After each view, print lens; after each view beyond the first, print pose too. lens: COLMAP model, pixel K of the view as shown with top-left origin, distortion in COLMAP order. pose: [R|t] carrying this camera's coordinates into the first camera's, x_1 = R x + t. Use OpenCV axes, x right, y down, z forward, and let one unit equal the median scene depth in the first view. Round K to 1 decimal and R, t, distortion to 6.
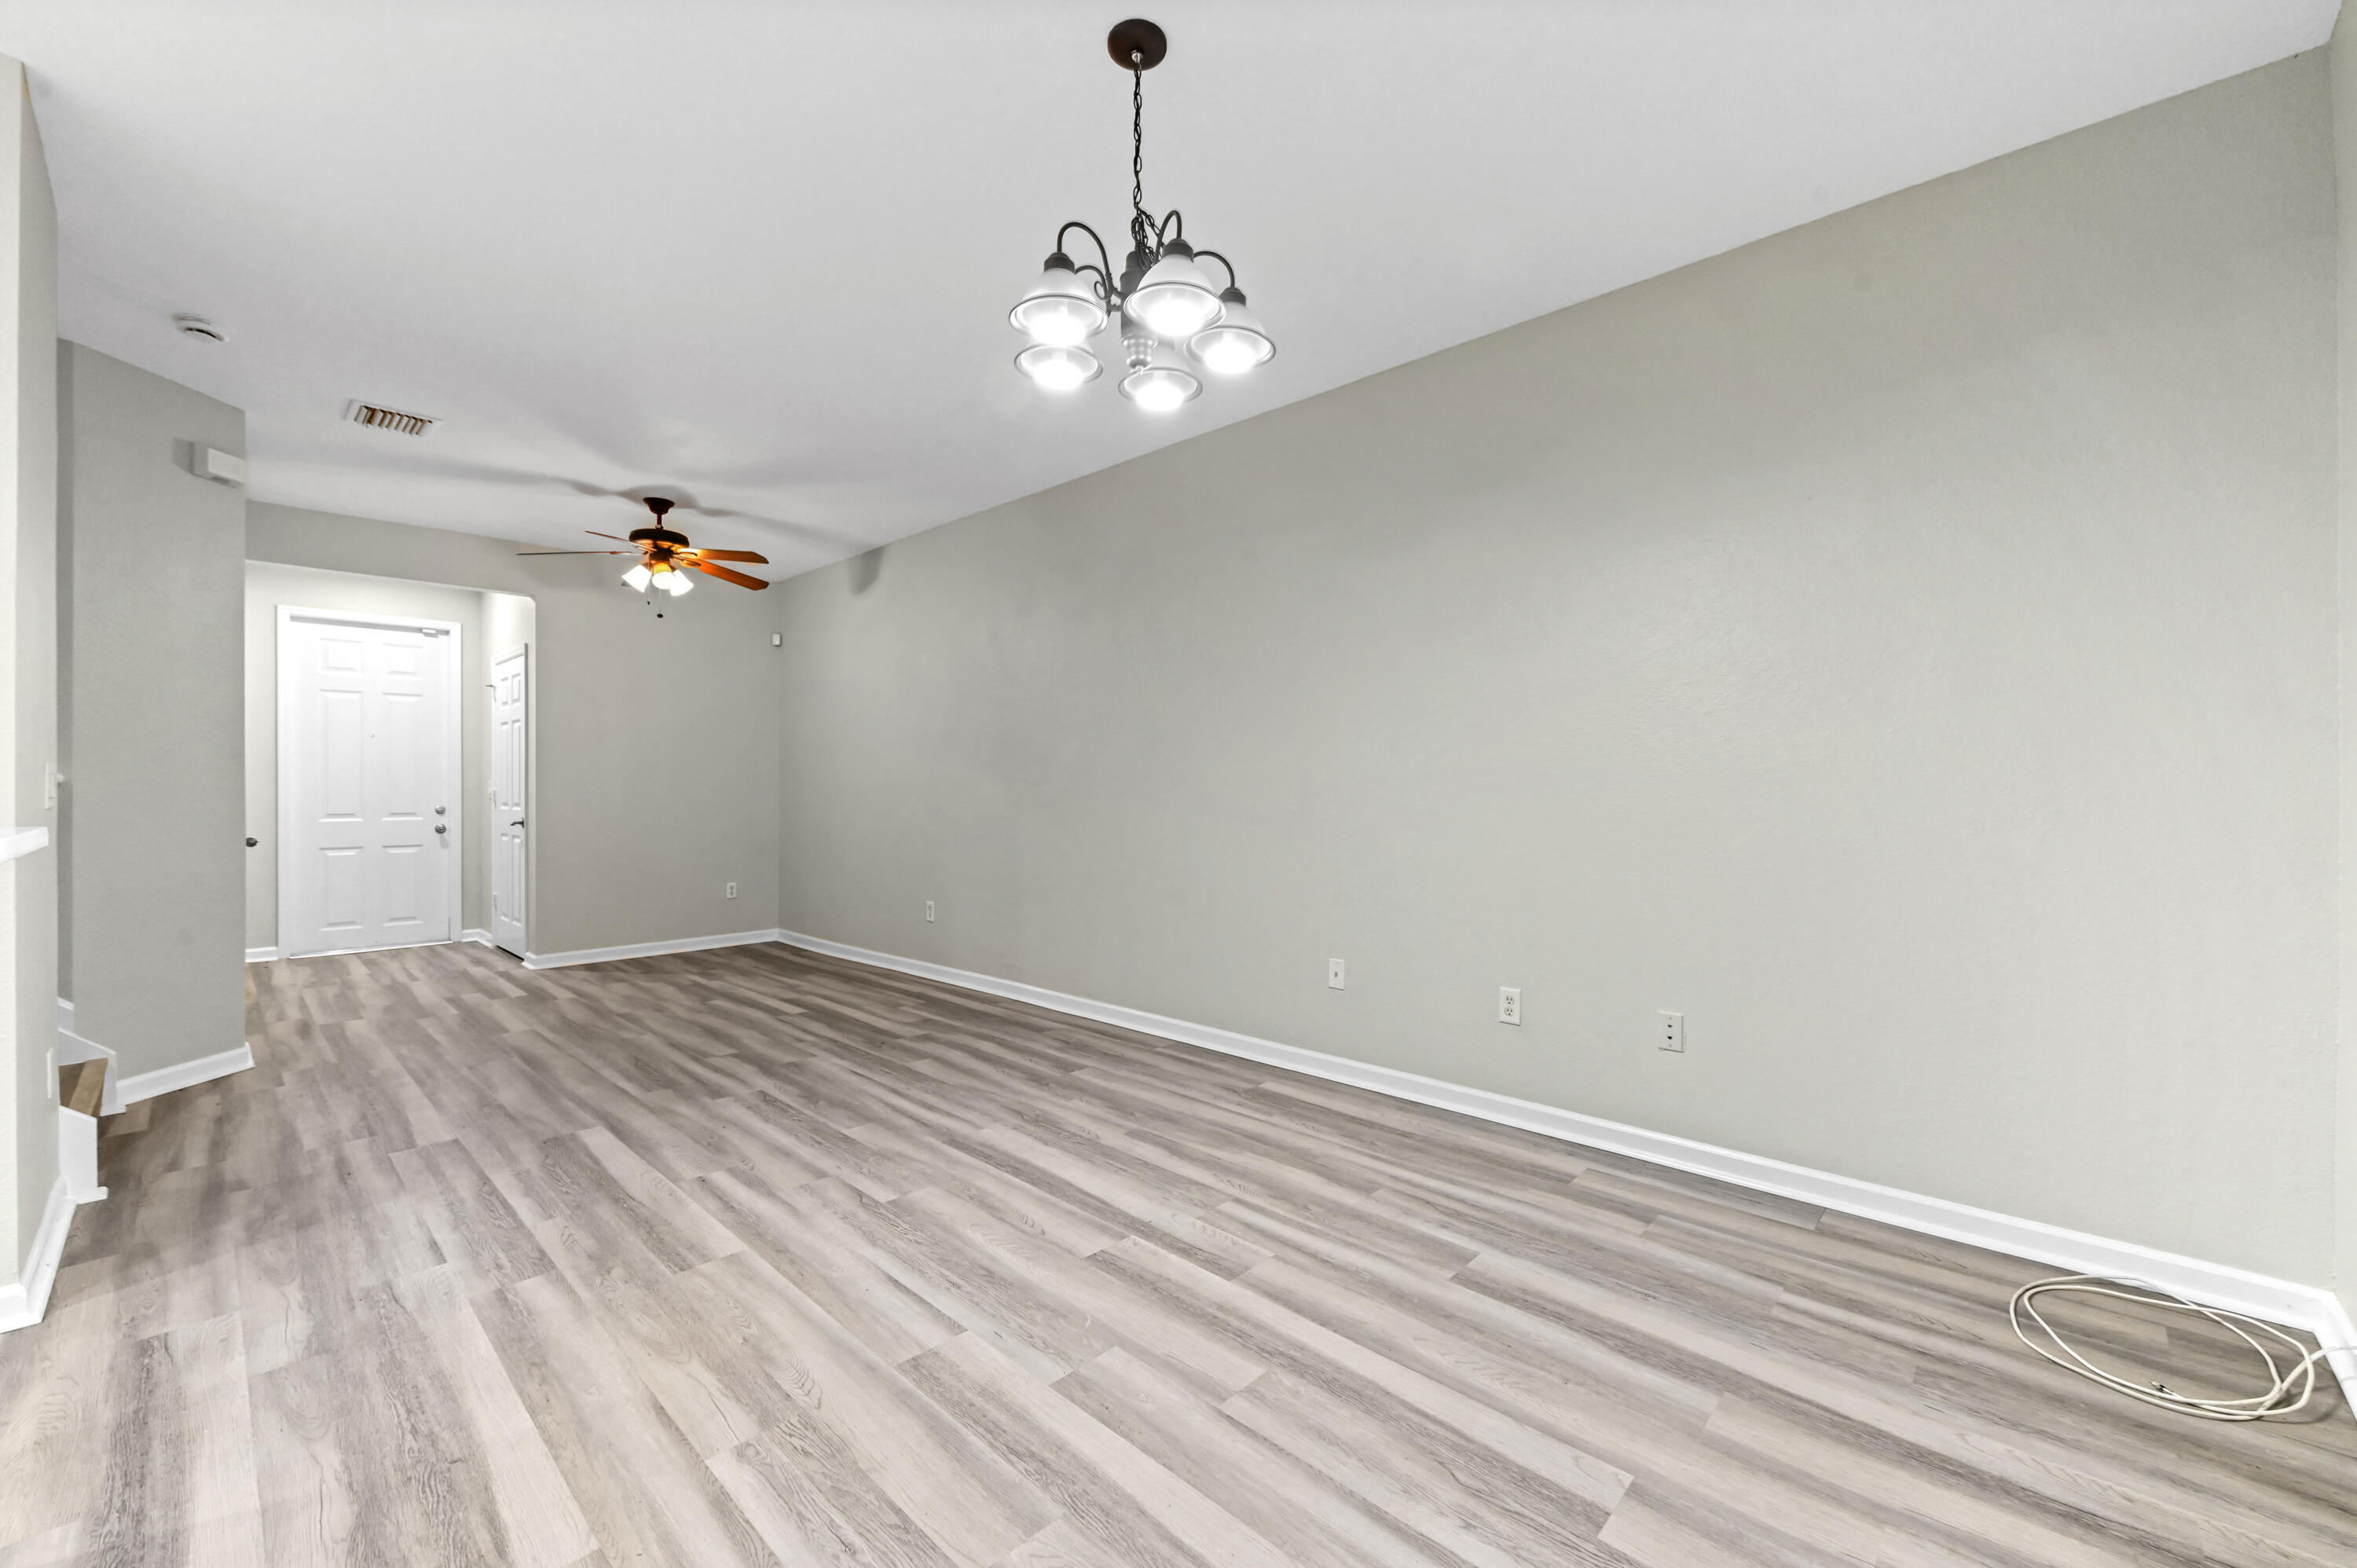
lens RADIAL K [[940.7, 0, 1185.2], [0, 940.7, 783.8], [0, 0, 1]] dist [-0.009001, -0.000021]
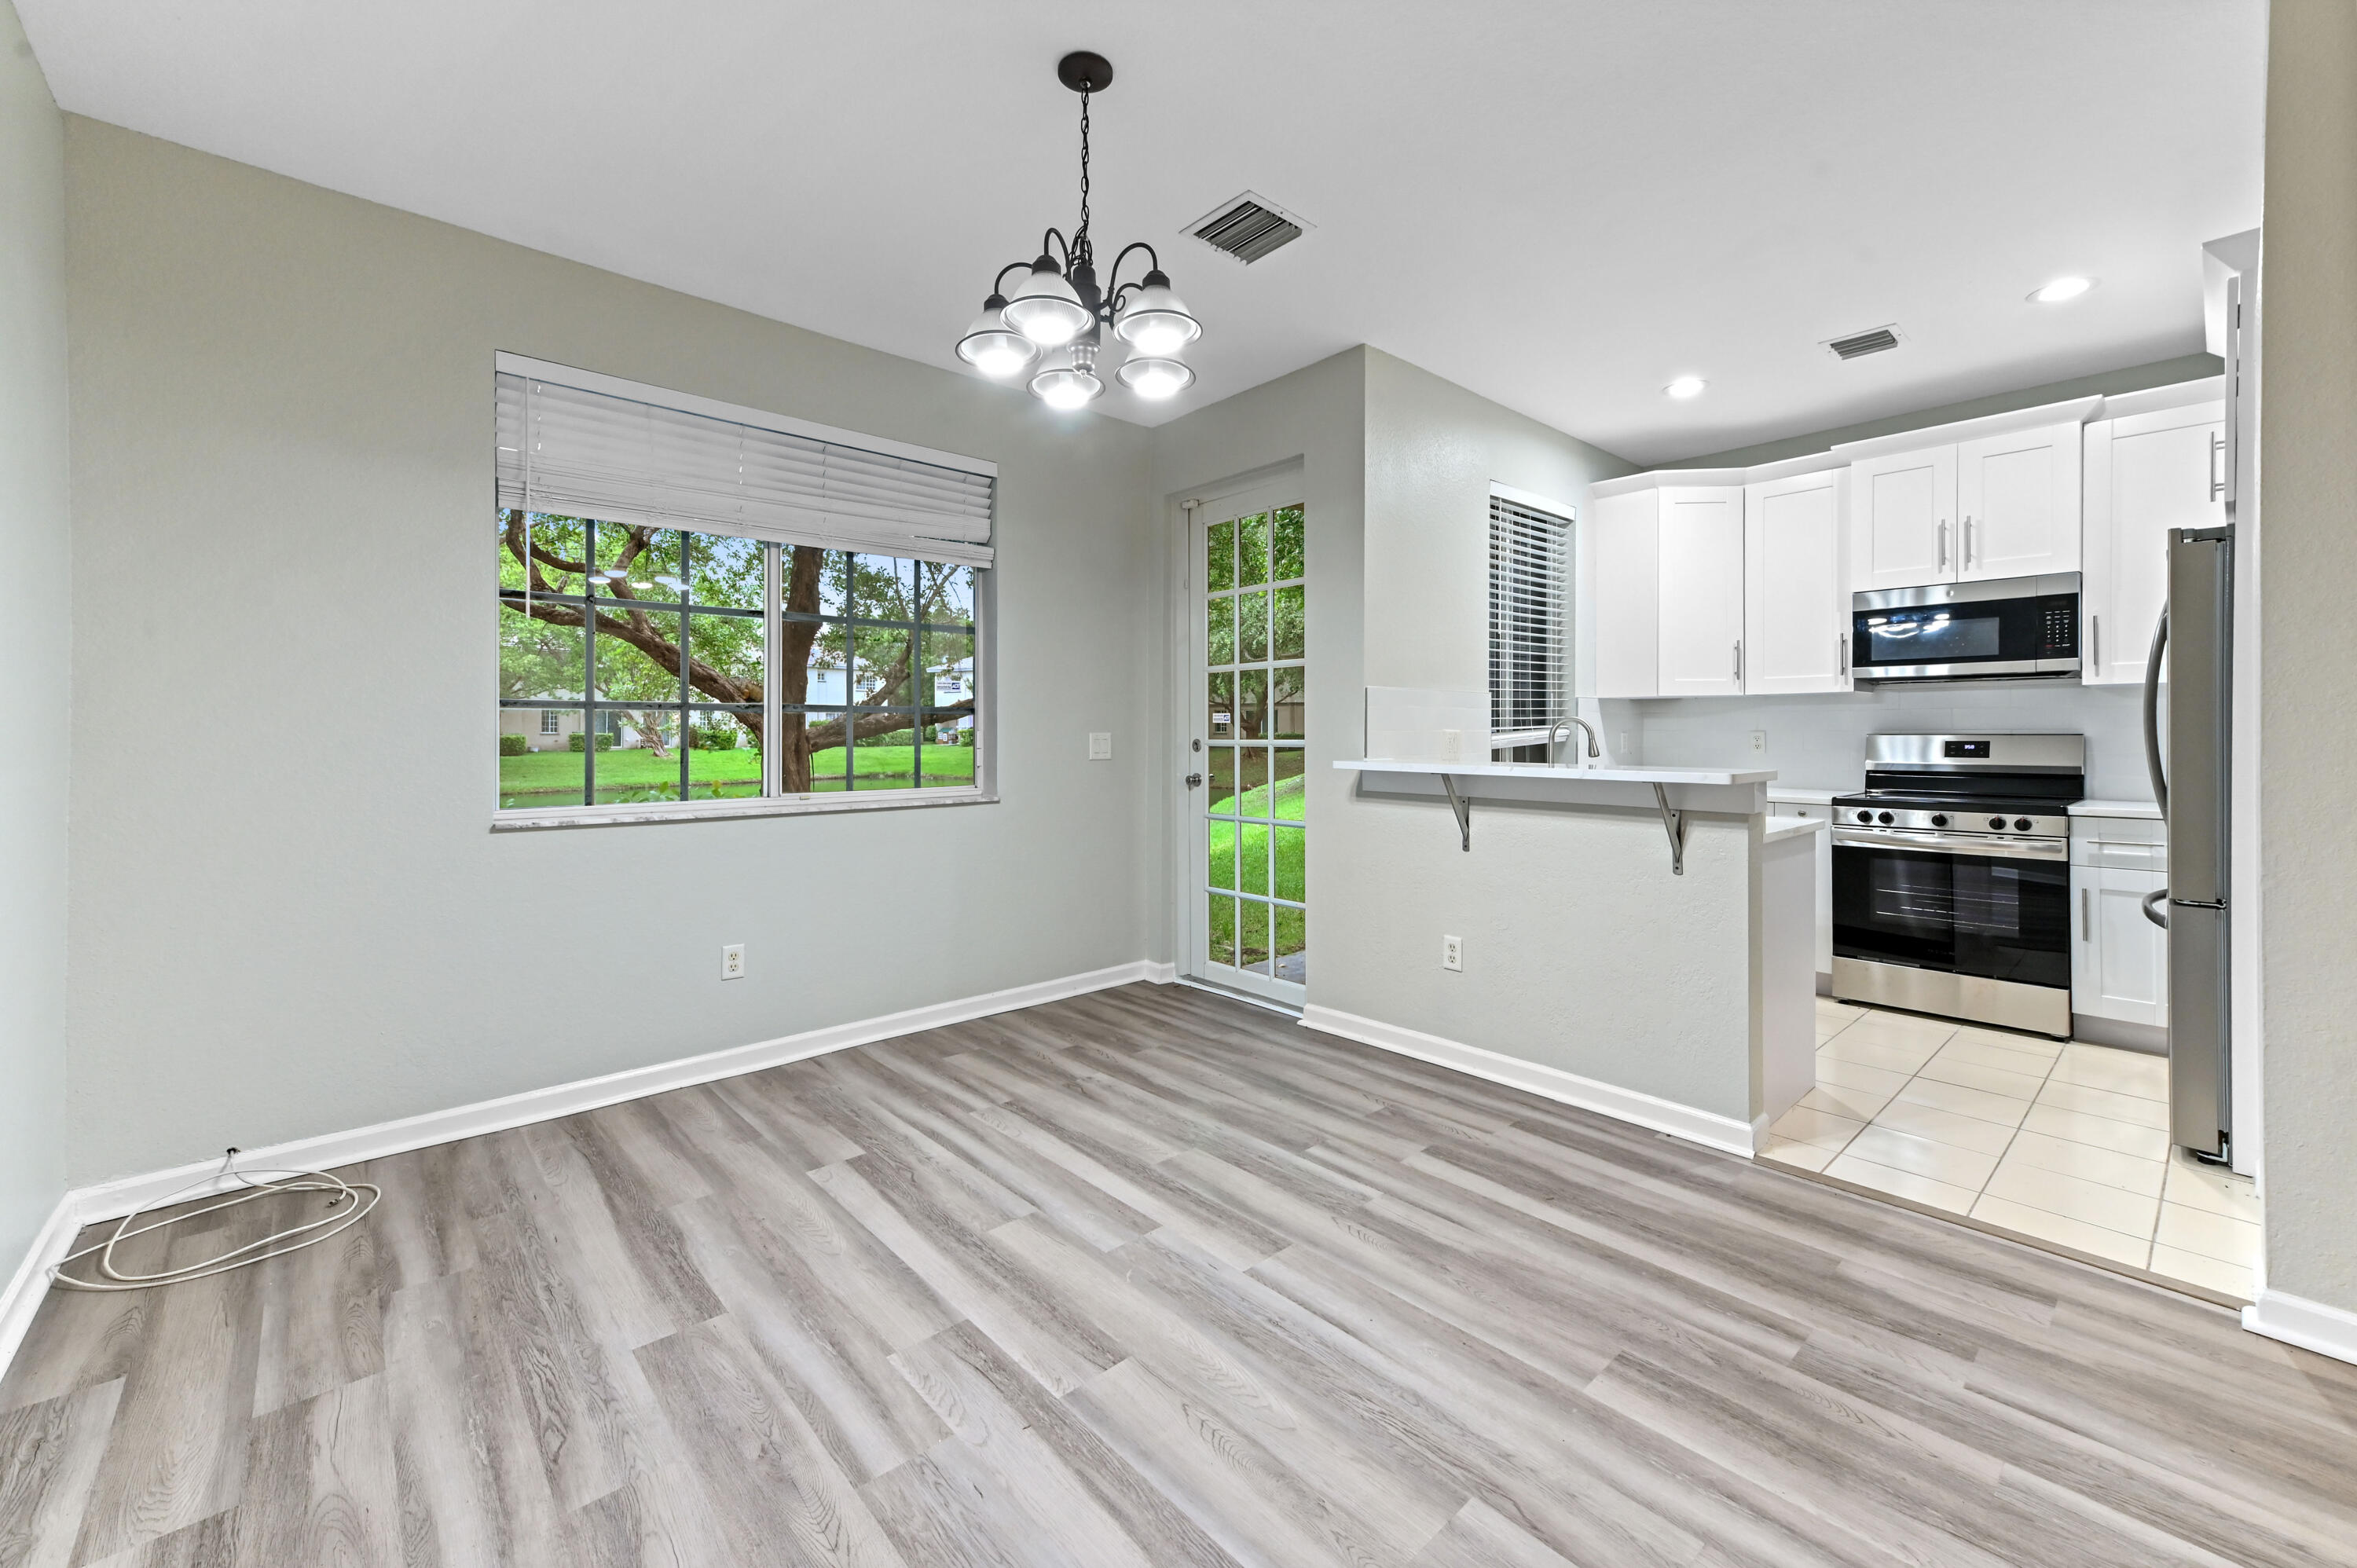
lens RADIAL K [[943.5, 0, 1179.1], [0, 943.5, 722.9], [0, 0, 1]] dist [0.012176, 0.000179]
pose [[-0.996261, 0.002772, 0.086347, -0.186108], [0.001735, 0.999926, -0.012077, -0.016173], [-0.086374, -0.011882, -0.996192, 1.517892]]
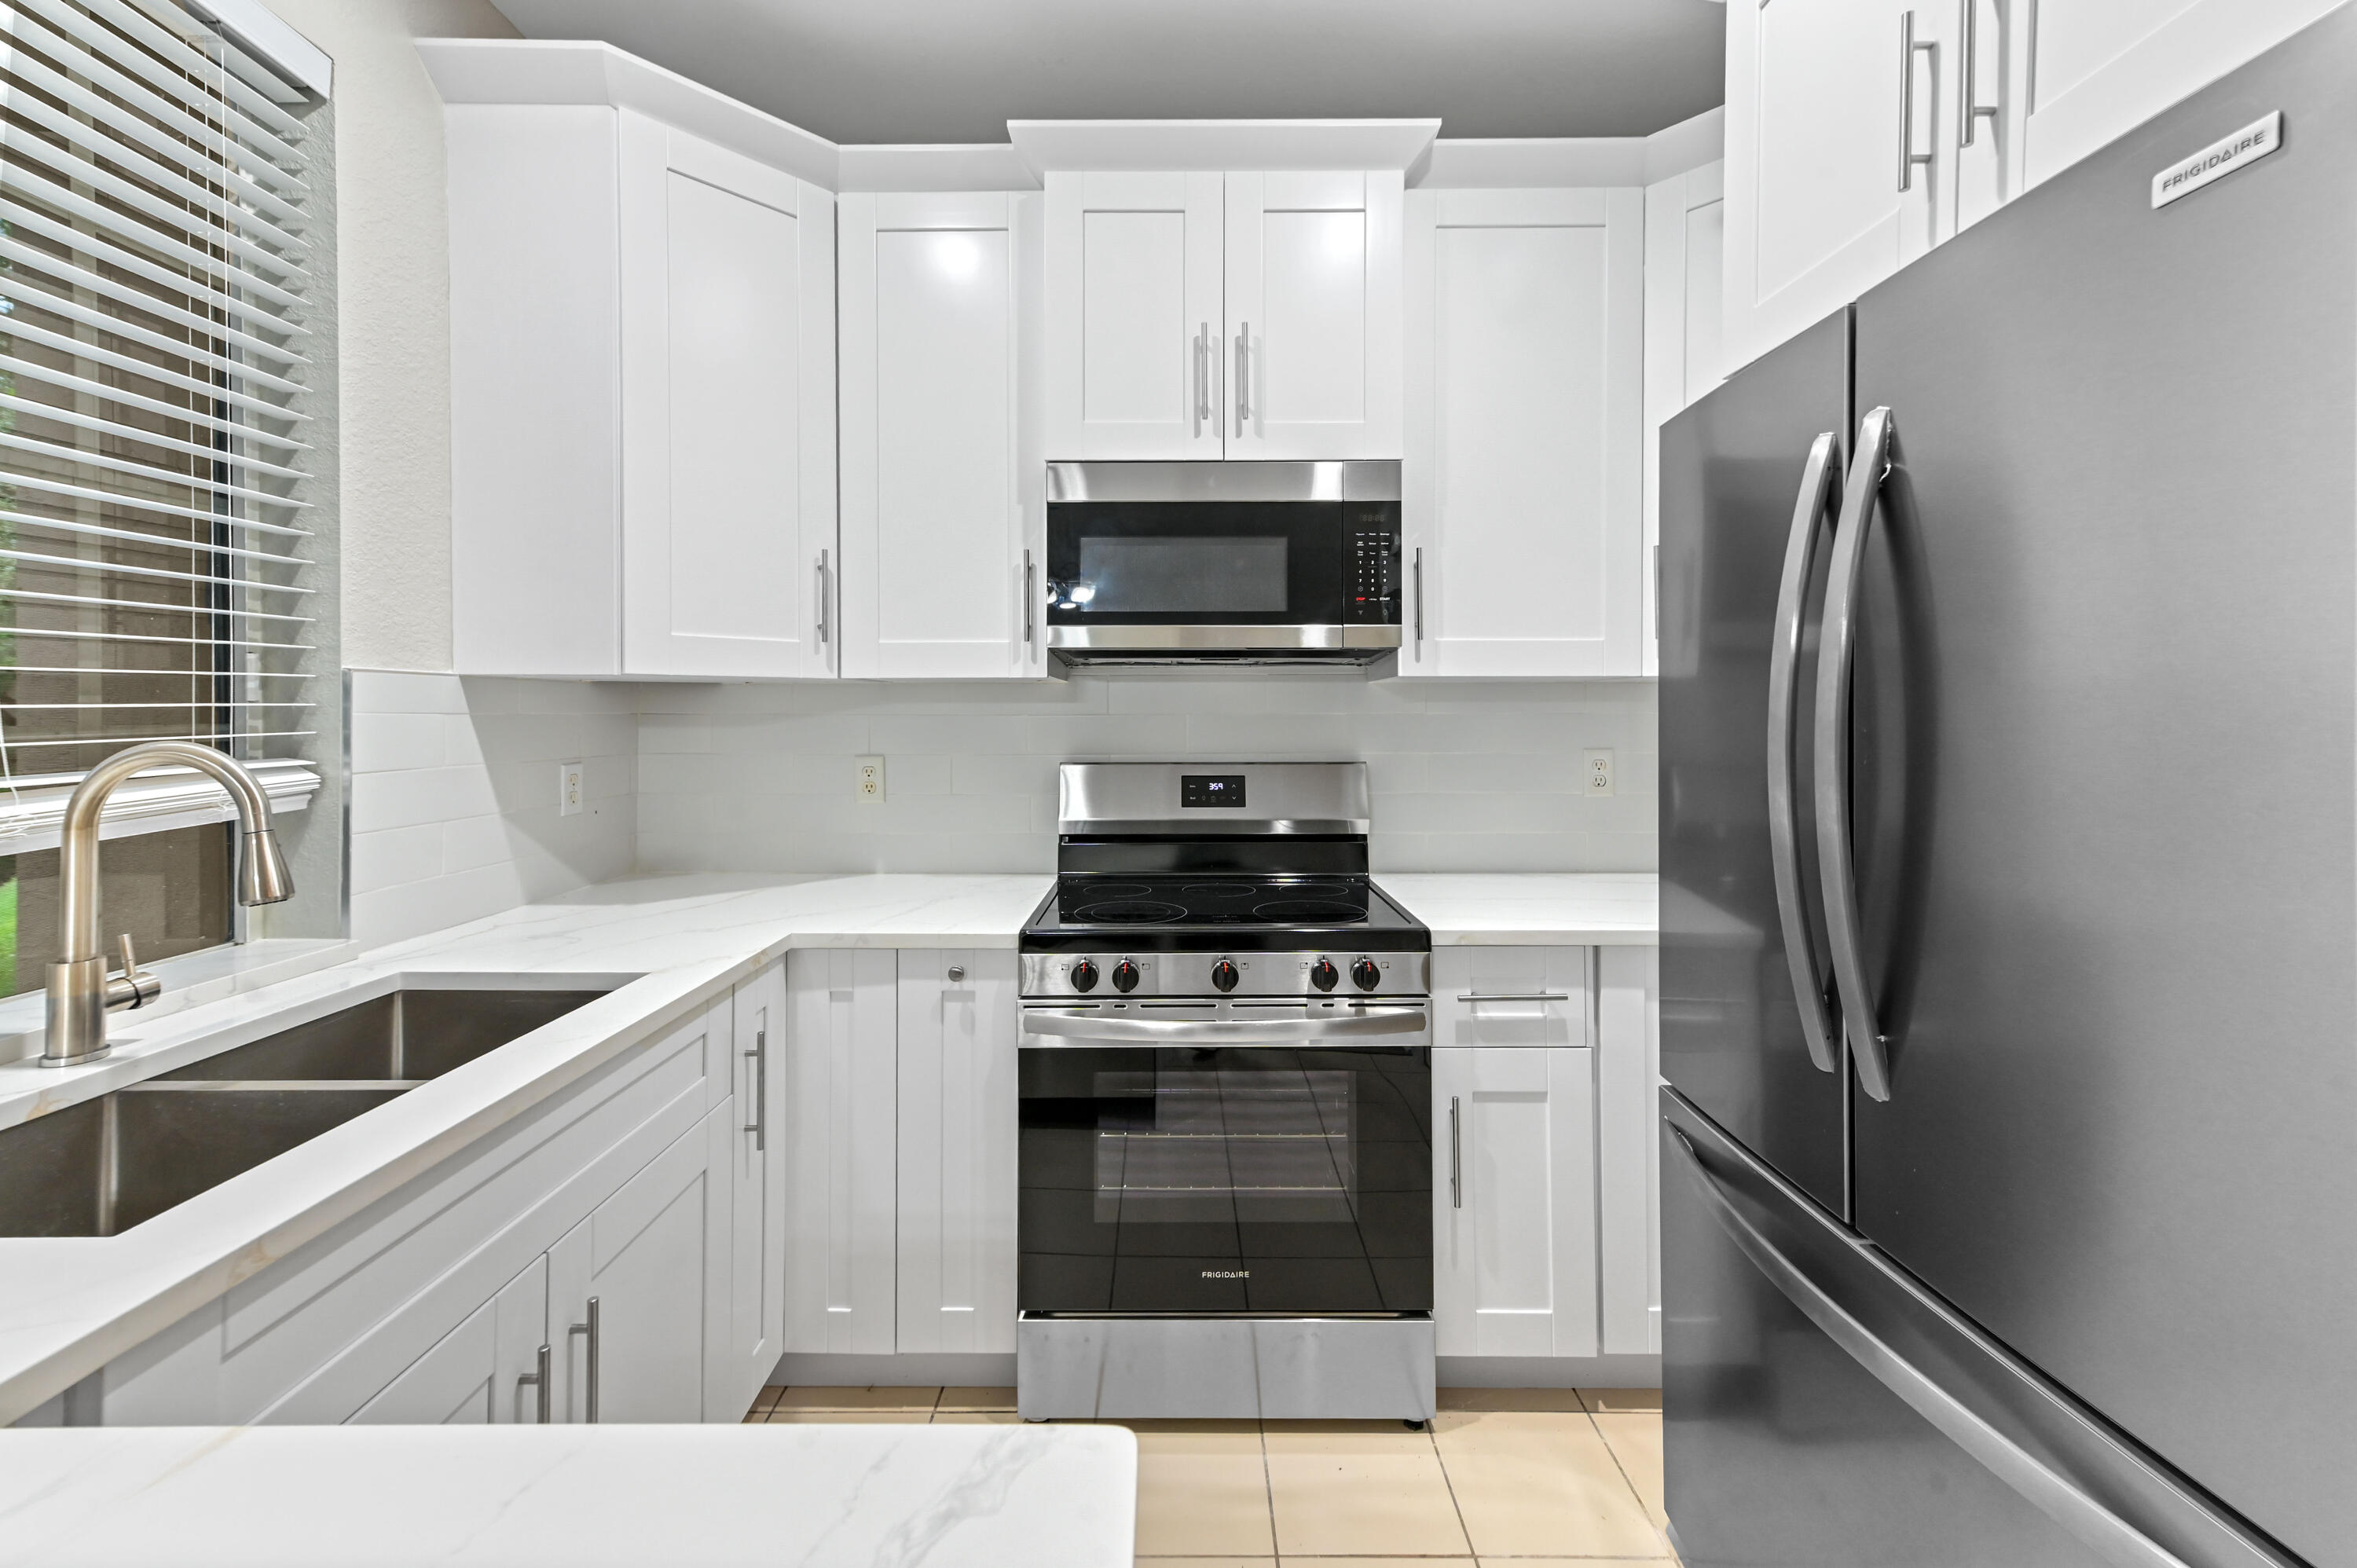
lens RADIAL K [[943.5, 0, 1179.1], [0, 943.5, 722.9], [0, 0, 1]] dist [0.012176, 0.000179]
pose [[-0.730524, 0.004176, -0.682875, -0.765538], [0.003429, 0.999991, 0.002447, -0.053097], [0.682879, -0.000554, -0.730531, 0.407688]]
